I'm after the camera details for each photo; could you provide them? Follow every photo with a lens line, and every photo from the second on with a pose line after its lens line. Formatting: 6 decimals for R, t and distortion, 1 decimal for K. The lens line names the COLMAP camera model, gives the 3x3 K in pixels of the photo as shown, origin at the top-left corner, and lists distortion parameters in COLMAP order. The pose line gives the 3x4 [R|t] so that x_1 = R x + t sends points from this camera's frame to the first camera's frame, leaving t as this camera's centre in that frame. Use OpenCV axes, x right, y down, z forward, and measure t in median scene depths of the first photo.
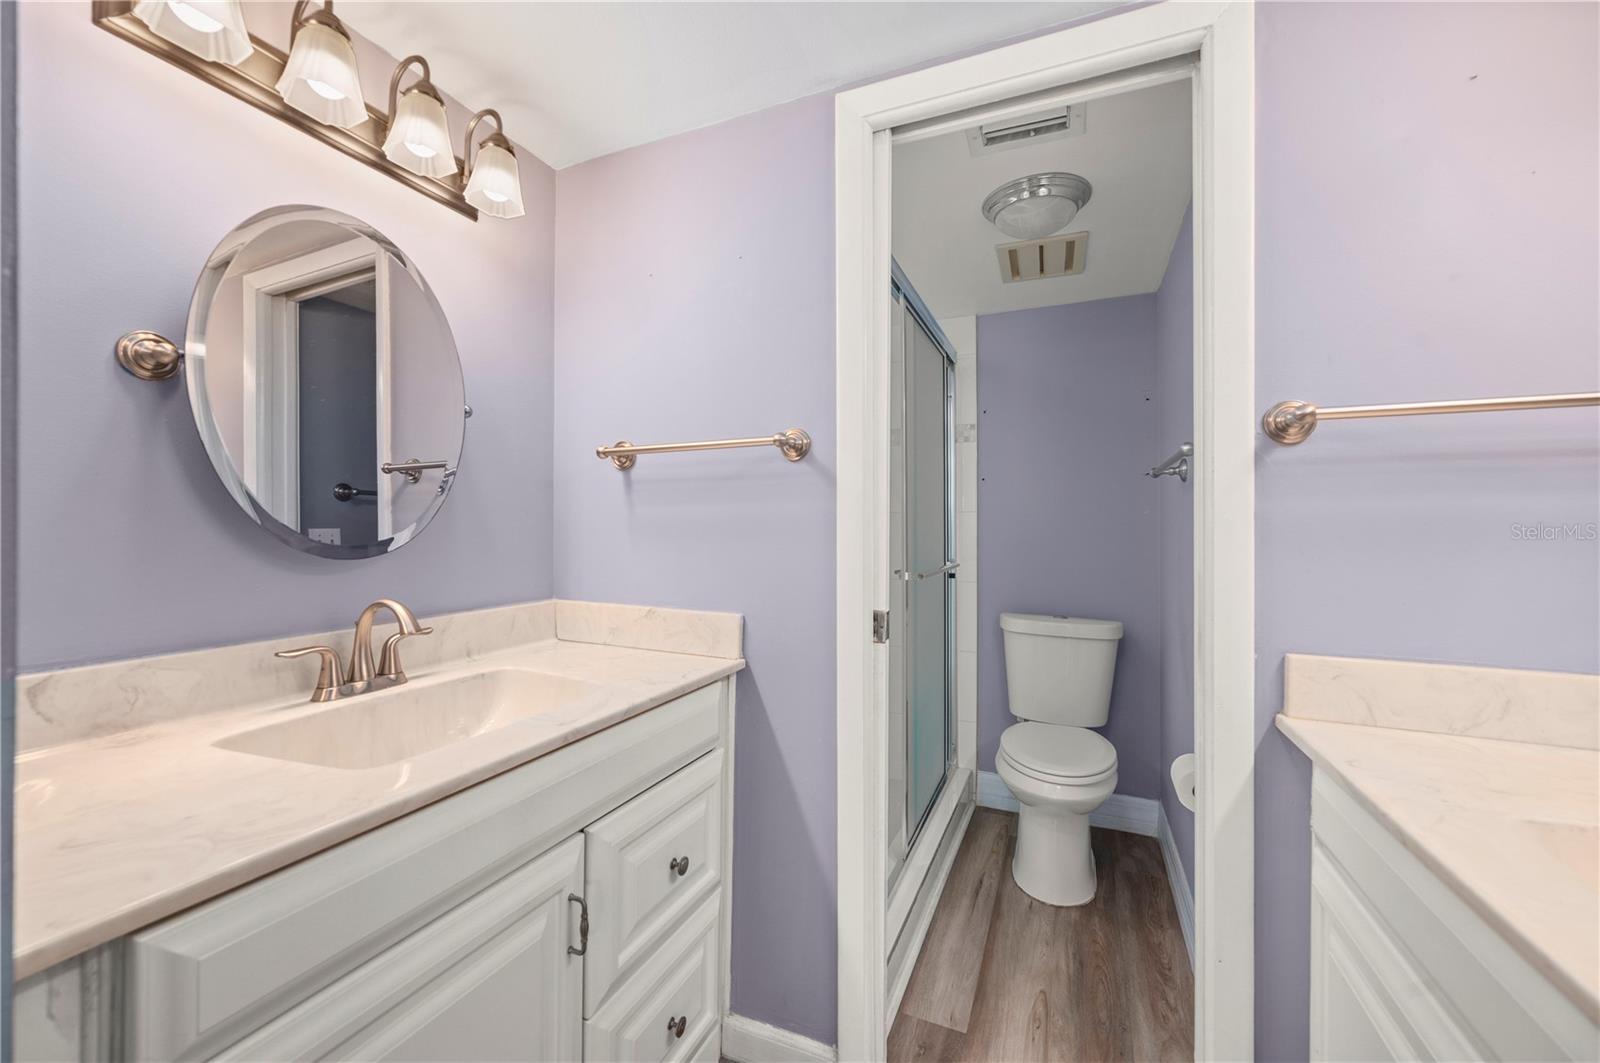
lens RADIAL K [[623.1, 0, 802.0], [0, 623.1, 528.9], [0, 0, 1]] dist [-0.000210, -0.000201]
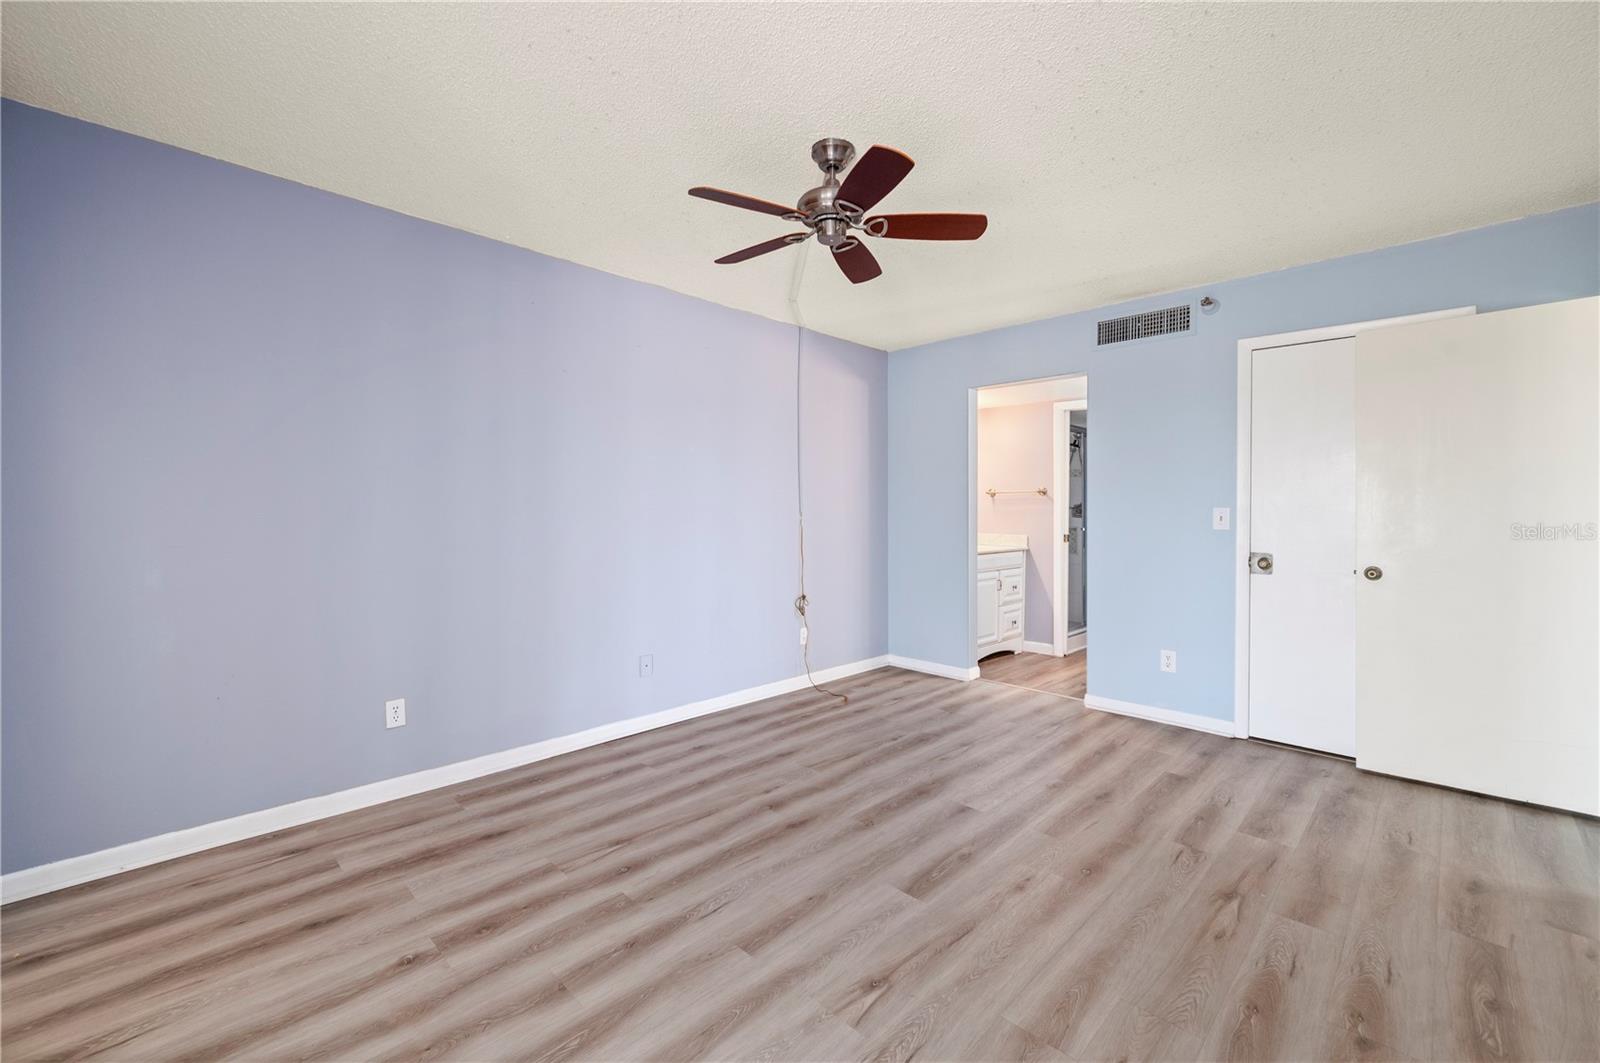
lens RADIAL K [[665.8, 0, 779.0], [0, 665.8, 513.5], [0, 0, 1]] dist [-0.002211, -0.000280]
pose [[0.925005, -0.000466, -0.379954, 0.044967], [0.000053, 0.999999, -0.001097, 0.007772], [0.379954, 0.000995, 0.925005, -3.362183]]
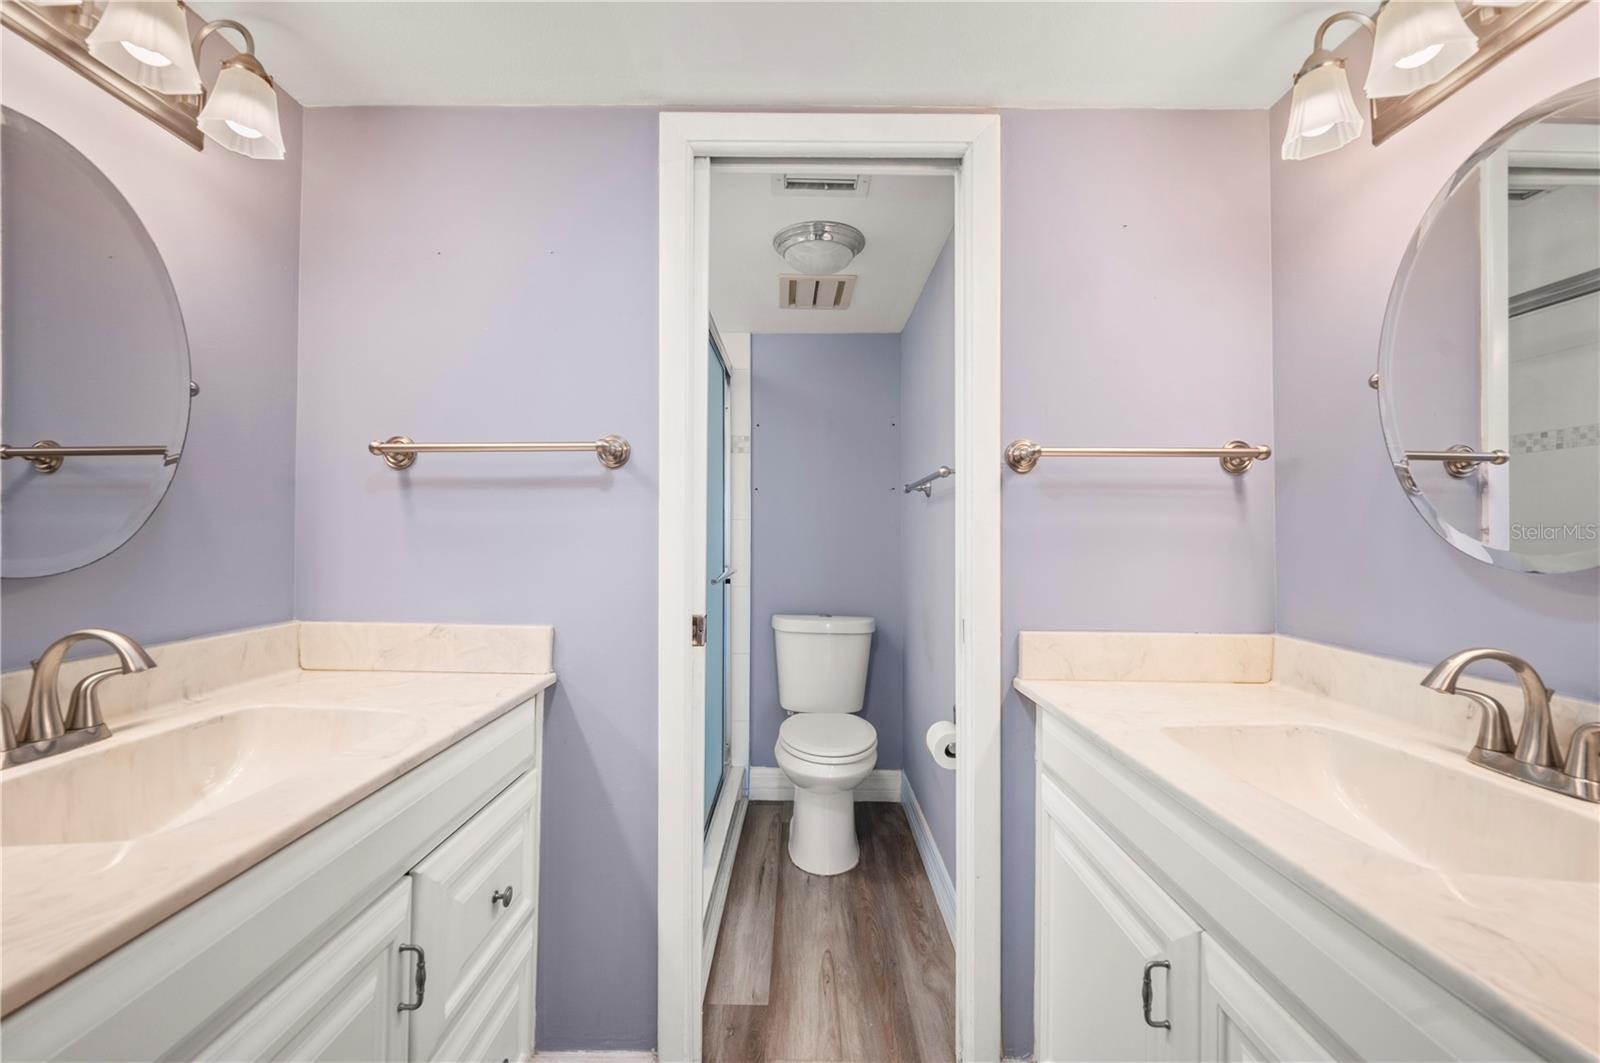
lens RADIAL K [[633.9, 0, 800.7], [0, 633.9, 530.2], [0, 0, 1]] dist [-0.000337, 0.000031]
pose [[0.922109, 0.003933, 0.386910, -0.121659], [-0.000565, 0.999961, -0.008818, -0.001123], [-0.386930, 0.007912, 0.922075, -0.041597]]
